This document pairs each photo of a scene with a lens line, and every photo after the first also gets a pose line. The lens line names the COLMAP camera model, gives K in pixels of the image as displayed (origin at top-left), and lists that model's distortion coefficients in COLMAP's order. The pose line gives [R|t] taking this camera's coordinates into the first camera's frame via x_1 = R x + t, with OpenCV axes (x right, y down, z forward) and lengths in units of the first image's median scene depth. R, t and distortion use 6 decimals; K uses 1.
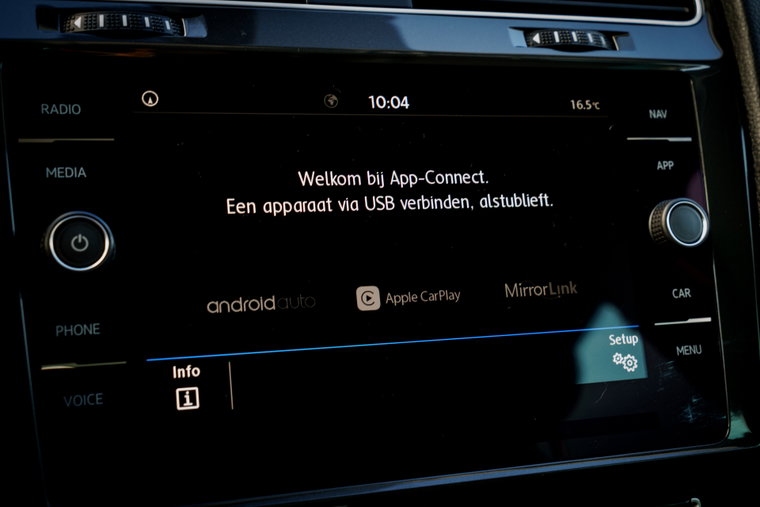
lens RADIAL K [[1022.2, 0, 376.8], [0, 1022.2, 251.3], [0, 0, 1]] dist [-0.026966, 0.000000]
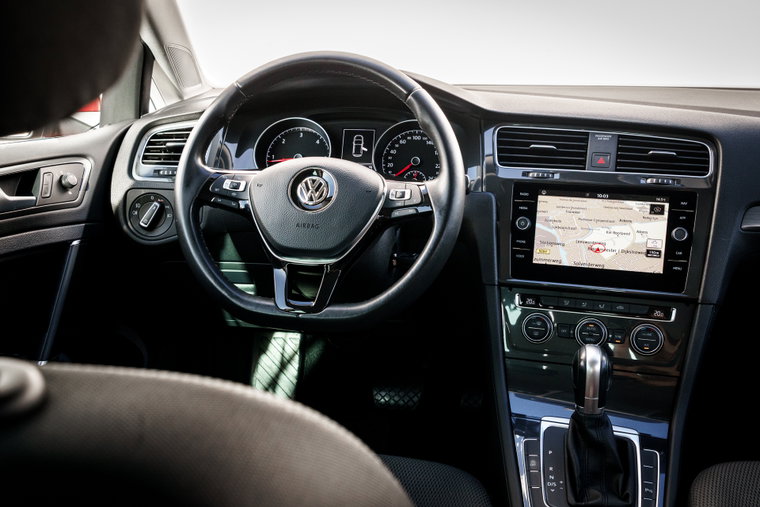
lens RADIAL K [[851.0, 0, 380.4], [0, 851.0, 251.0], [0, 0, 1]] dist [0.021969, 0.000000]
pose [[0.805291, 0.118744, -0.580868, 1.365056], [-0.101360, 0.992888, 0.062450, -0.055341], [0.584152, 0.008587, 0.811599, -2.383298]]
